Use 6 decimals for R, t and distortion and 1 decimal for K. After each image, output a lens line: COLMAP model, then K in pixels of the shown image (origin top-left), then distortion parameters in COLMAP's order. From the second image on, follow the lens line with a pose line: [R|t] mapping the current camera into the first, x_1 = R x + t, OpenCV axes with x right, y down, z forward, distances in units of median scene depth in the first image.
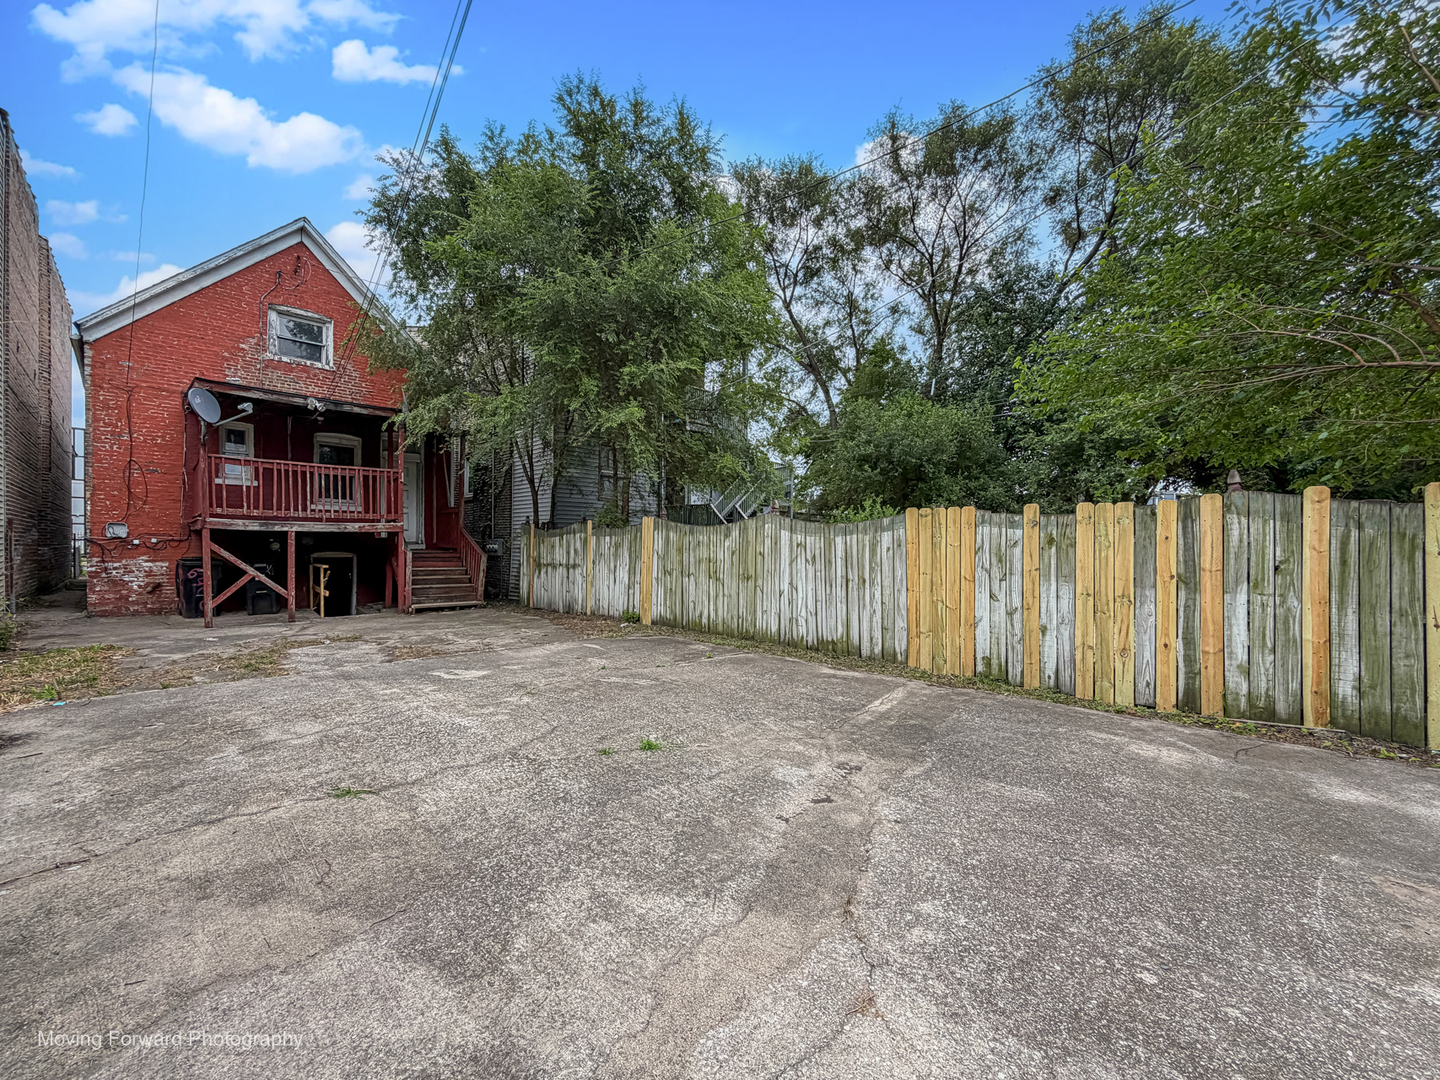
lens RADIAL K [[577.9, 0, 719.4], [0, 577.9, 545.2], [0, 0, 1]] dist [0.000329, -0.000056]
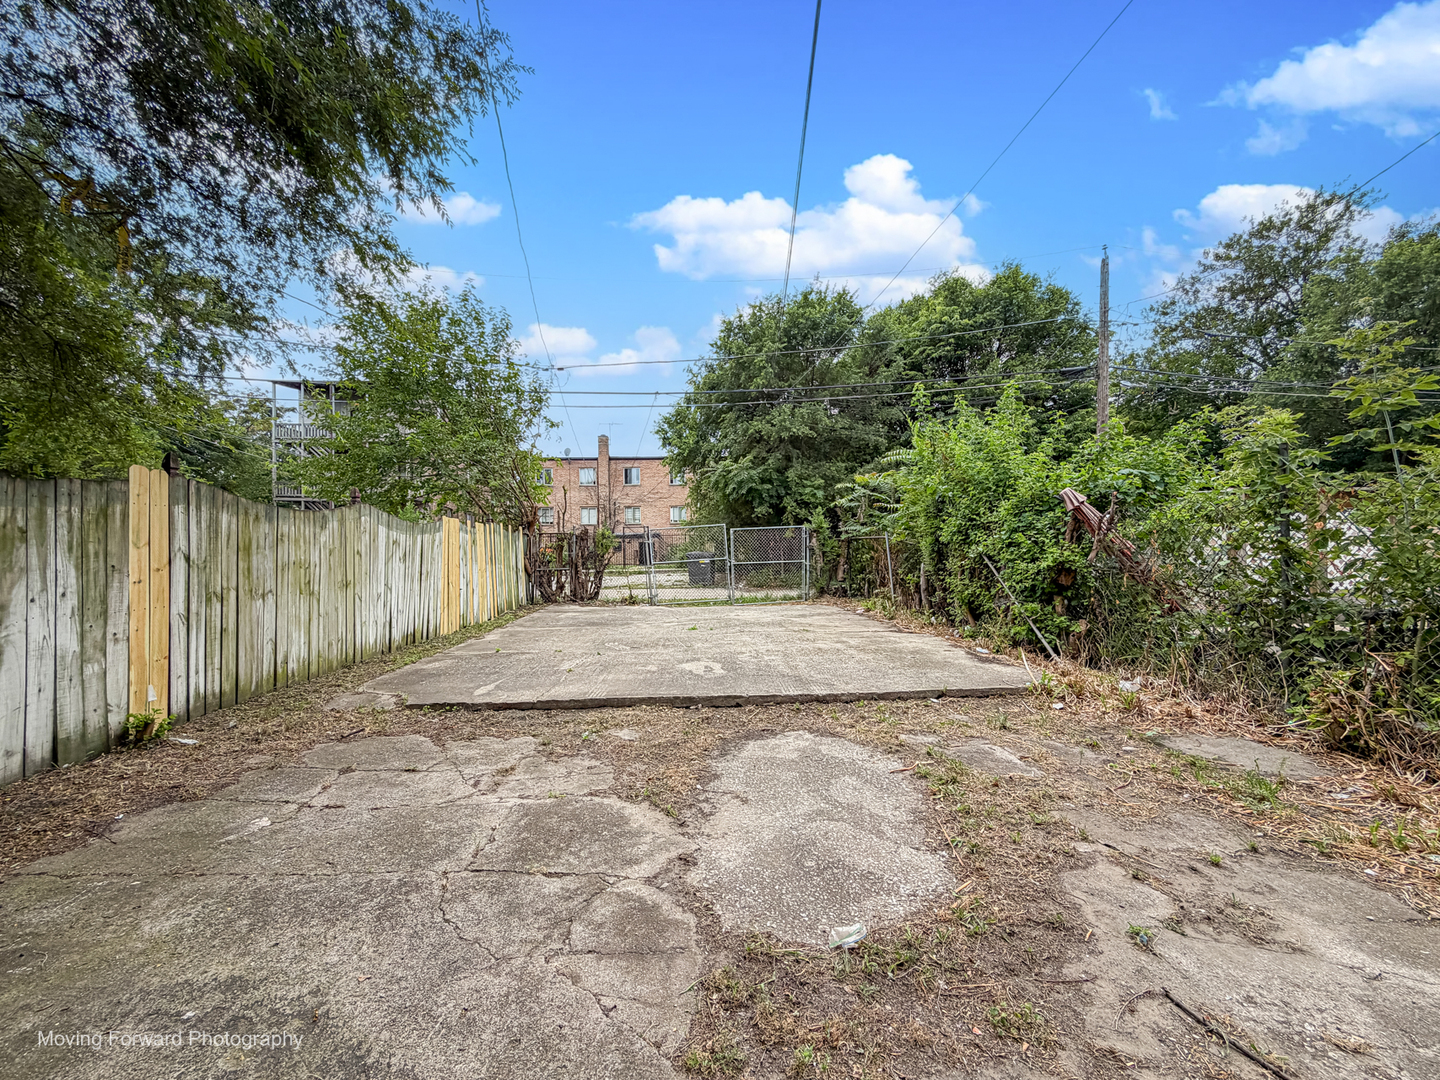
lens RADIAL K [[577.9, 0, 719.4], [0, 577.9, 543.5], [0, 0, 1]] dist [0.000329, -0.000056]
pose [[-0.741009, 0.010780, 0.671409, -0.589612], [0.008163, 0.999942, -0.007046, 0.008224], [-0.671445, 0.000260, -0.741054, 0.885182]]
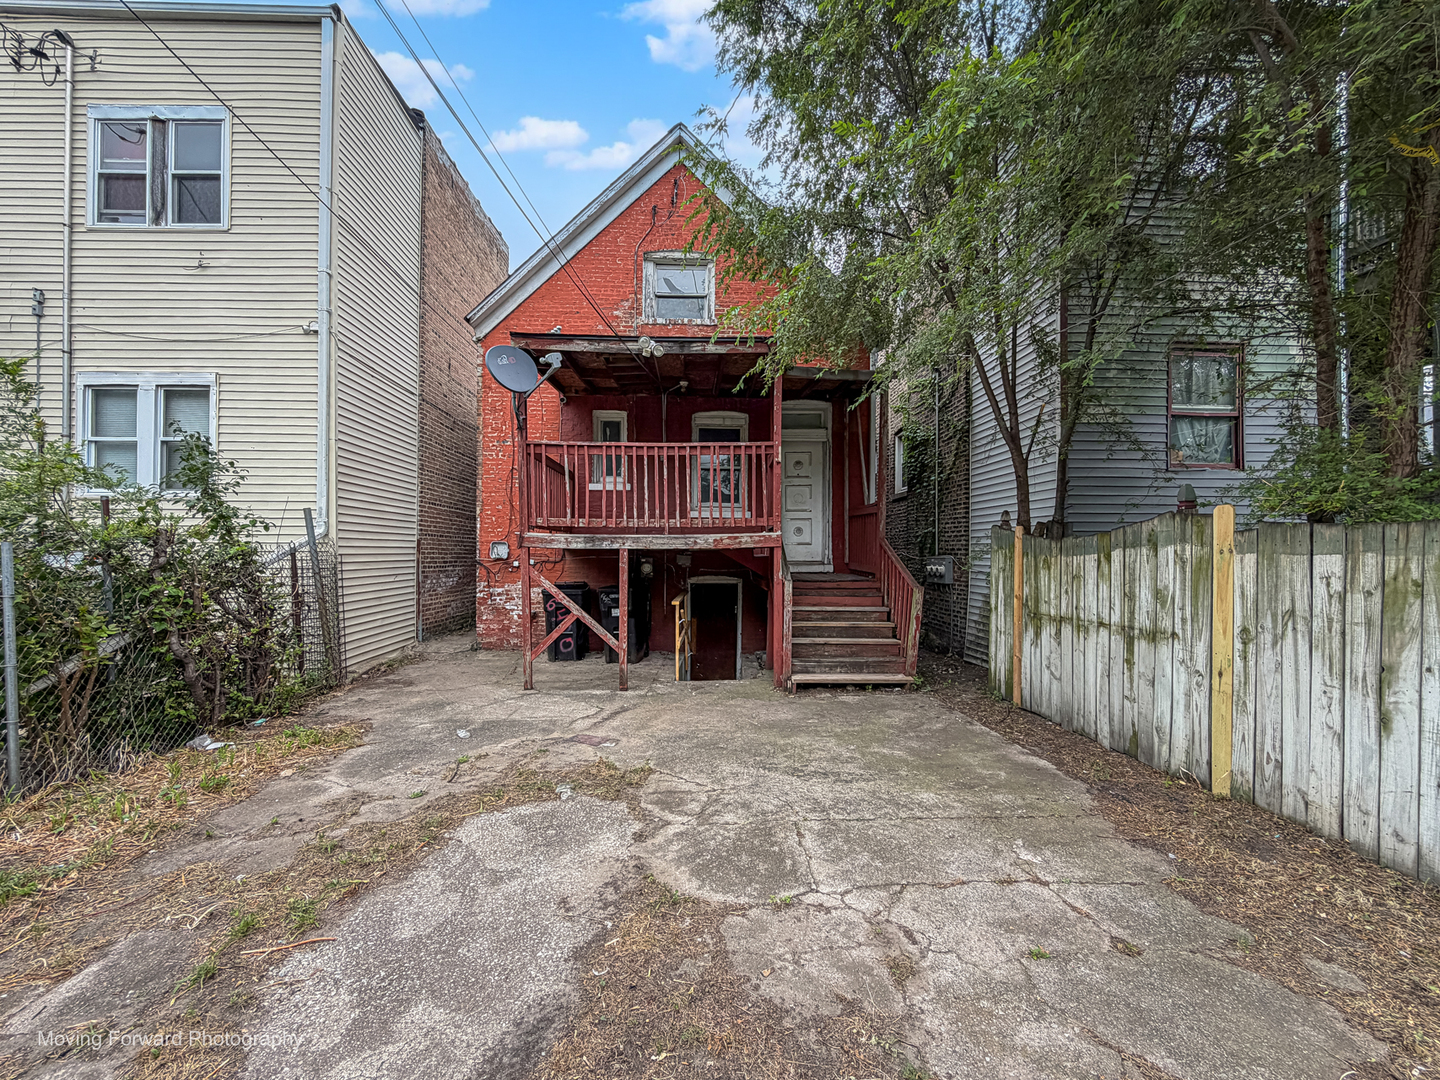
lens RADIAL K [[577.9, 0, 714.4], [0, 577.9, 553.2], [0, 0, 1]] dist [0.000329, -0.000056]
pose [[0.732476, -0.006152, -0.680765, -0.205061], [0.003845, 0.999981, -0.004899, -0.014779], [0.680782, 0.000971, 0.732485, 0.542872]]
